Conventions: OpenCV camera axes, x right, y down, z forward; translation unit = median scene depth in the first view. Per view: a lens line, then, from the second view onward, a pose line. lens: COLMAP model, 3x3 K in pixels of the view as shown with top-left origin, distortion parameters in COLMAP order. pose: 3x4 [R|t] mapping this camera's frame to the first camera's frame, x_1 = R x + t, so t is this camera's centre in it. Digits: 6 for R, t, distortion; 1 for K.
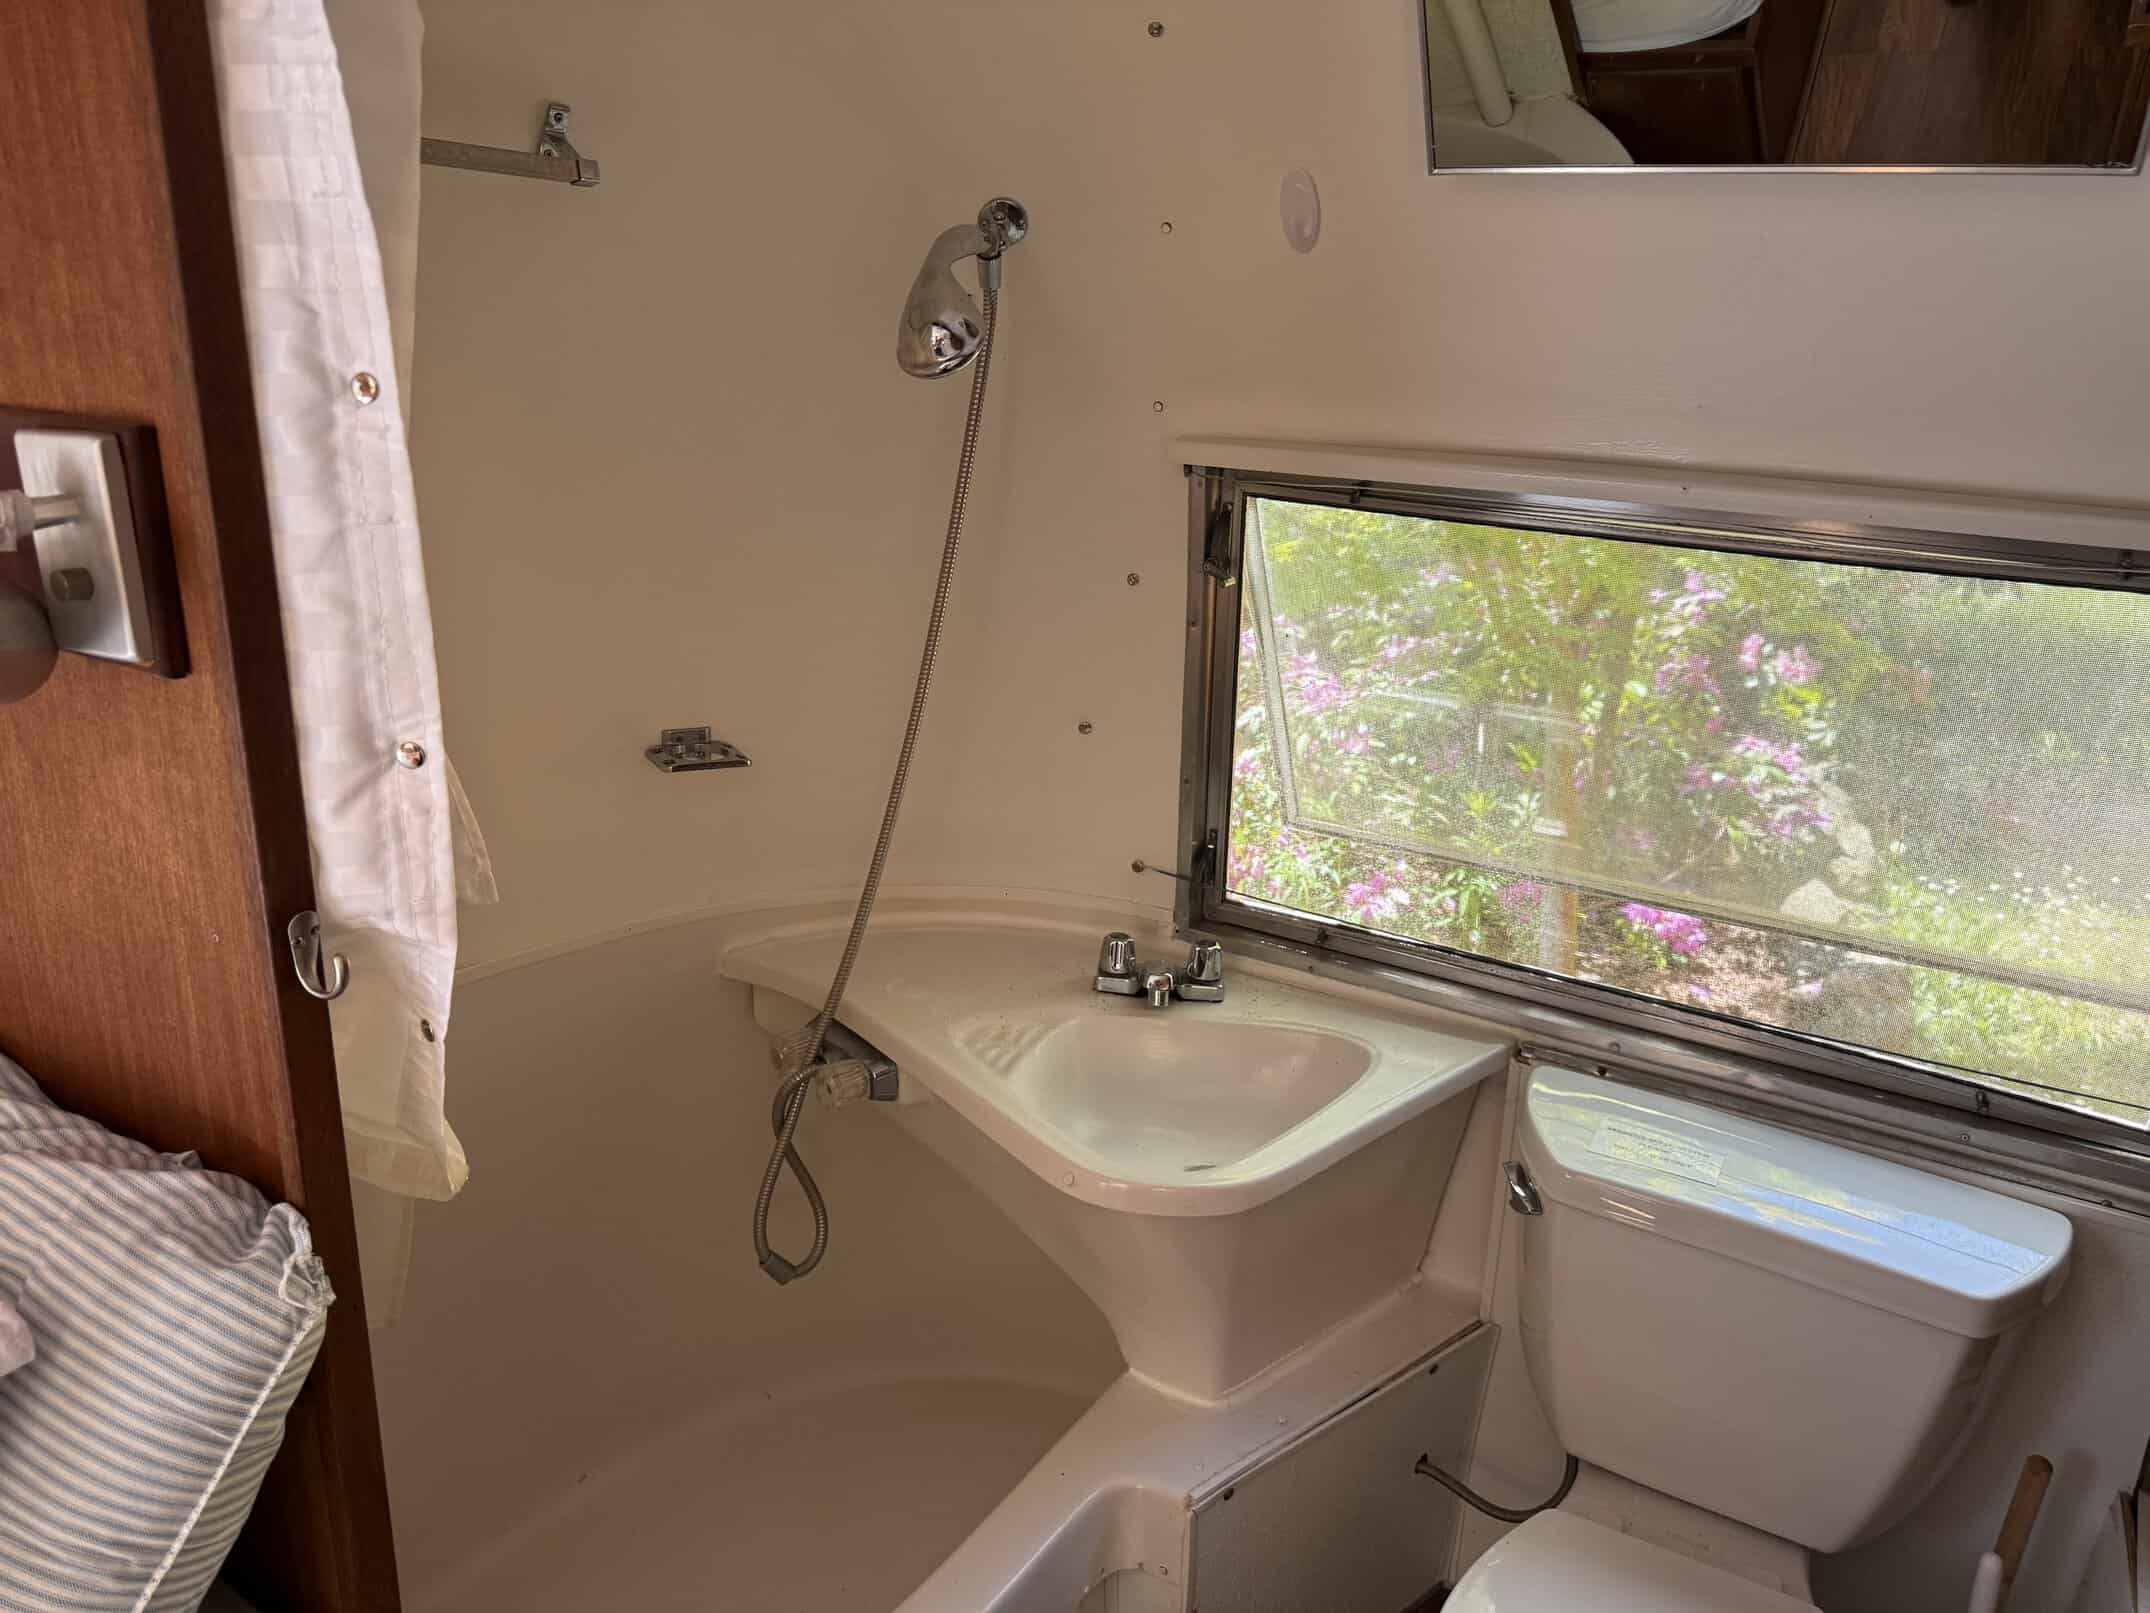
lens RADIAL K [[1524.4, 0, 1066.5], [0, 1524.4, 811.3], [0, 0, 1]] dist [0.047900, -0.057265]
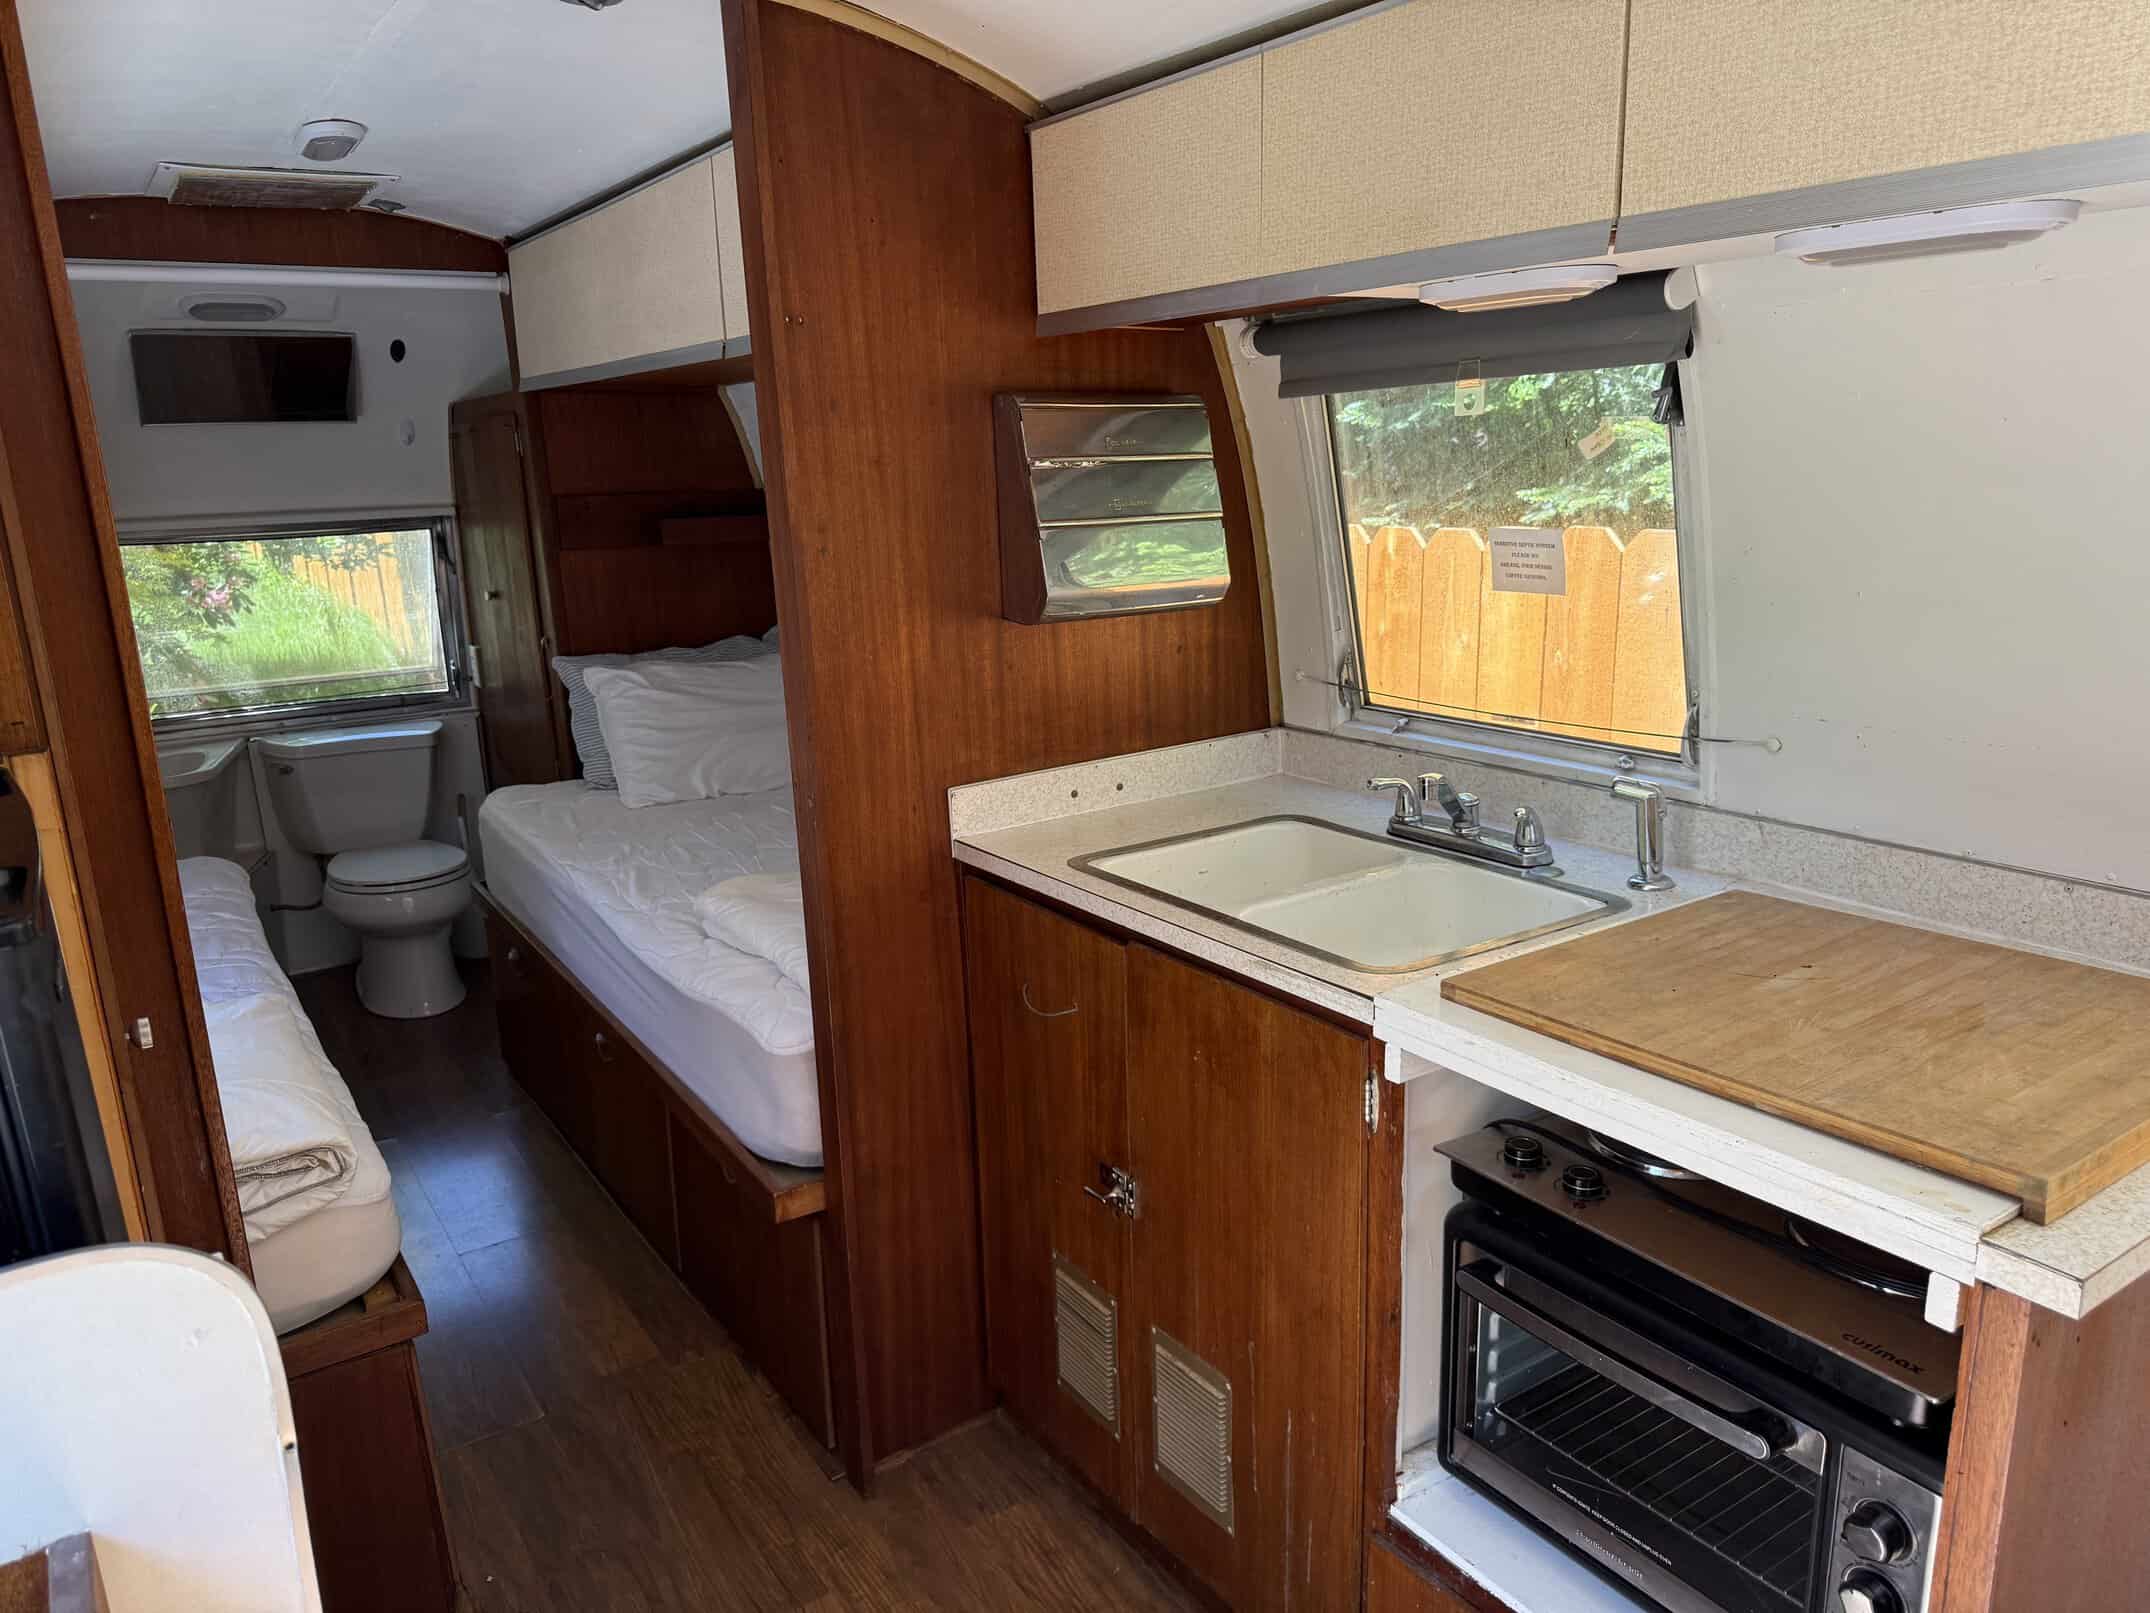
lens RADIAL K [[1514.4, 0, 1072.8], [0, 1514.4, 819.6], [0, 0, 1]] dist [0.094482, -0.130146]
pose [[0.436812, -0.271413, 0.857630, -1.581573], [0.320968, 0.937667, 0.133265, 0.443341], [-0.840342, 0.217060, 0.496700, -1.677615]]
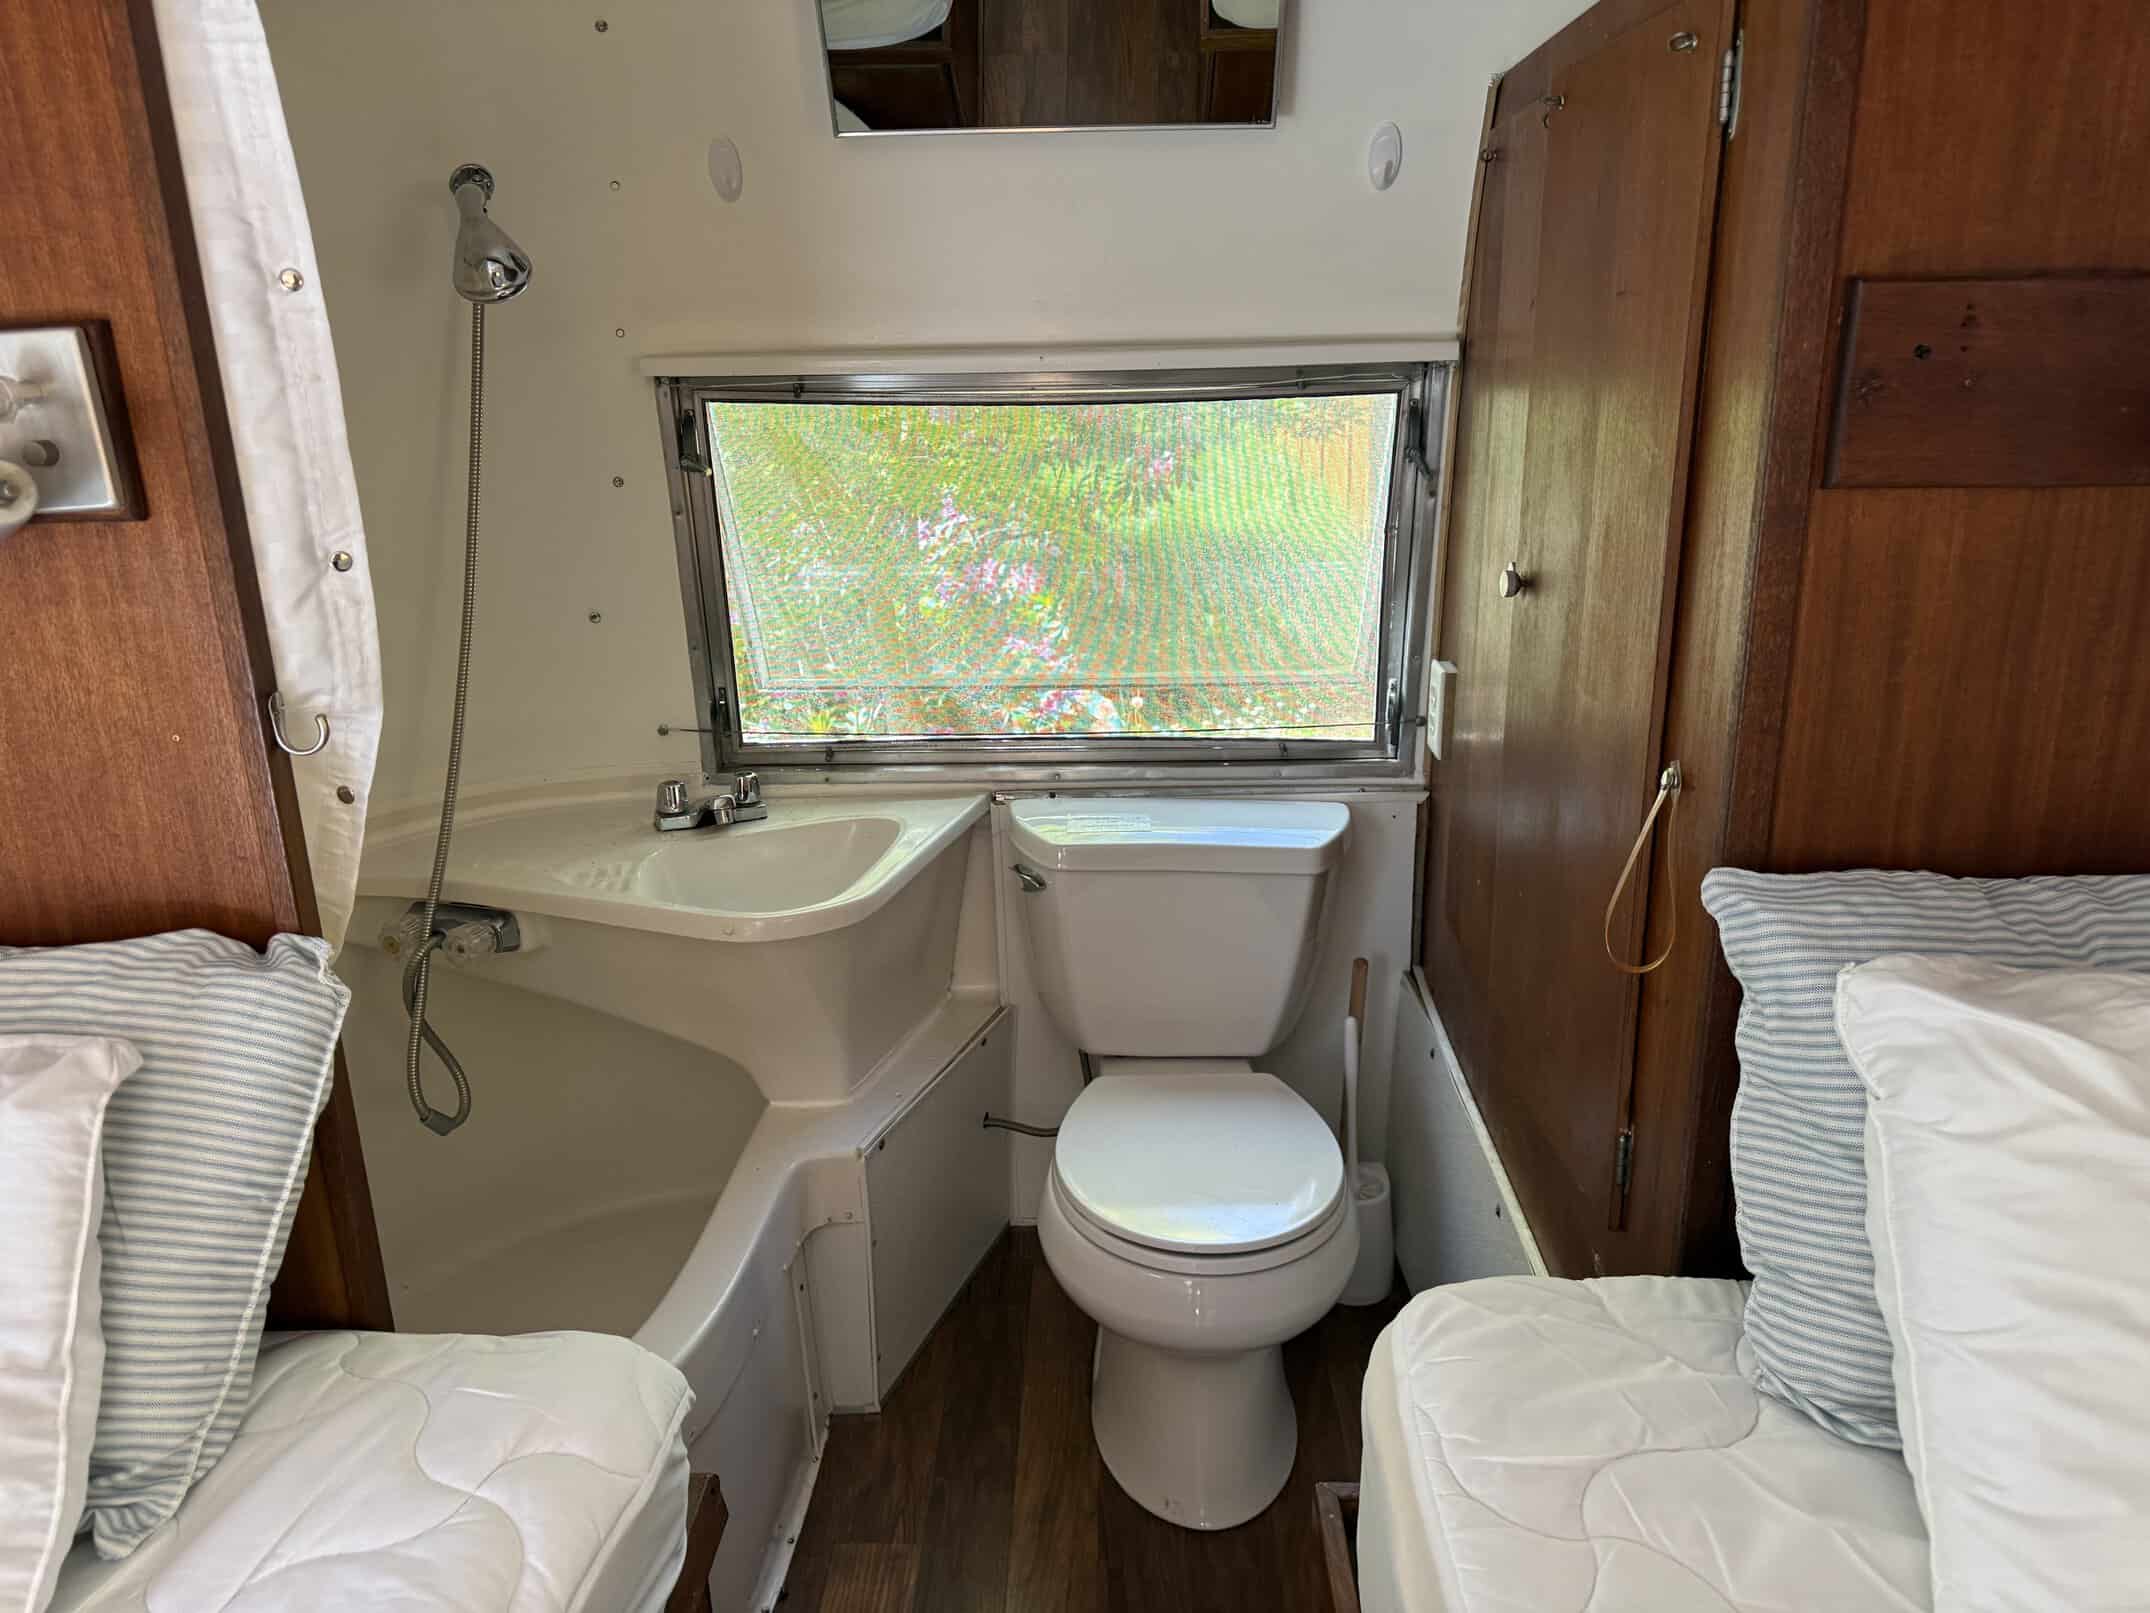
lens RADIAL K [[1527.6, 0, 1067.1], [0, 1527.6, 827.2], [0, 0, 1]] dist [0.026946, -0.030982]
pose [[0.871088, -0.207454, 0.445161, -0.285981], [0.202196, 0.977512, 0.059884, 0.131105], [-0.447573, 0.037846, 0.893446, -0.260049]]
